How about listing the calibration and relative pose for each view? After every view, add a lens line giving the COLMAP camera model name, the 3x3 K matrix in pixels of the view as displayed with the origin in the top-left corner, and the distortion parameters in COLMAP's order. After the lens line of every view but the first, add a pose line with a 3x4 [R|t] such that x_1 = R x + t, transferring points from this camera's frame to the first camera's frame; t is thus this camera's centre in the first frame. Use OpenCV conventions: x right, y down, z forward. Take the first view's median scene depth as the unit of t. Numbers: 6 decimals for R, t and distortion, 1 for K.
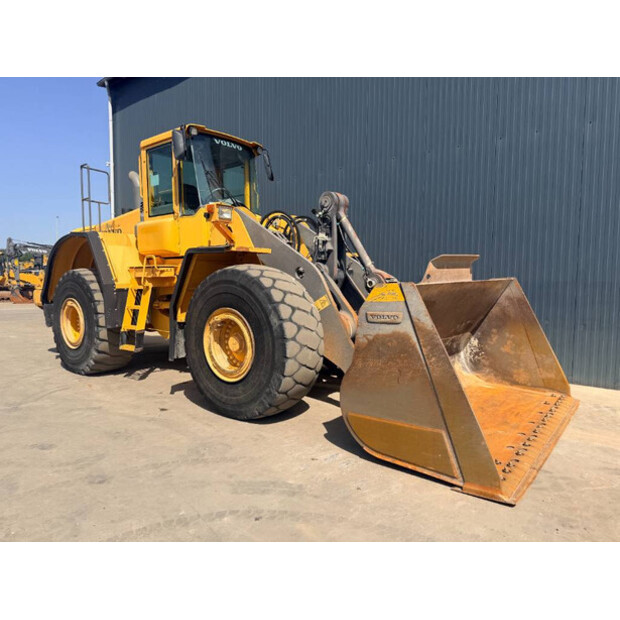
lens RADIAL K [[449.0, 0, 310.4], [0, 449.0, 309.3], [0, 0, 1]] dist [-0.006215, -0.005762]
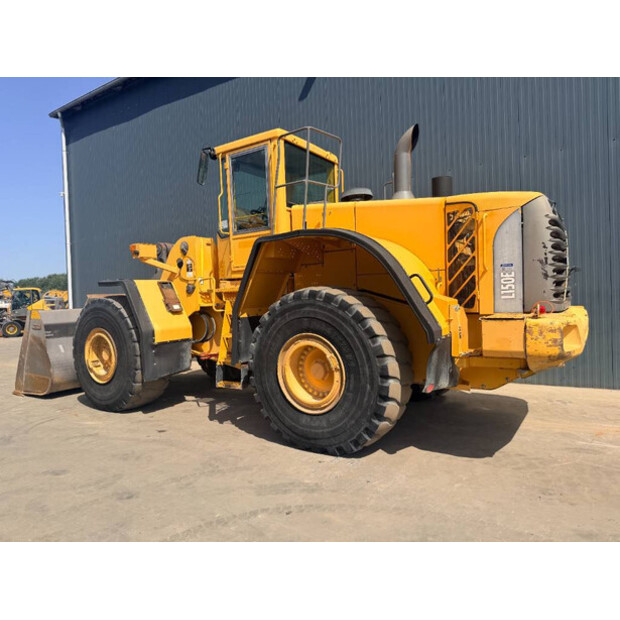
lens RADIAL K [[449.0, 0, 308.7], [0, 449.0, 307.5], [0, 0, 1]] dist [-0.006215, -0.005762]
pose [[0.992285, -0.042170, 0.116583, -0.144266], [0.048412, 0.997513, -0.051231, 0.011633], [-0.114132, 0.056479, 0.991859, -0.120322]]
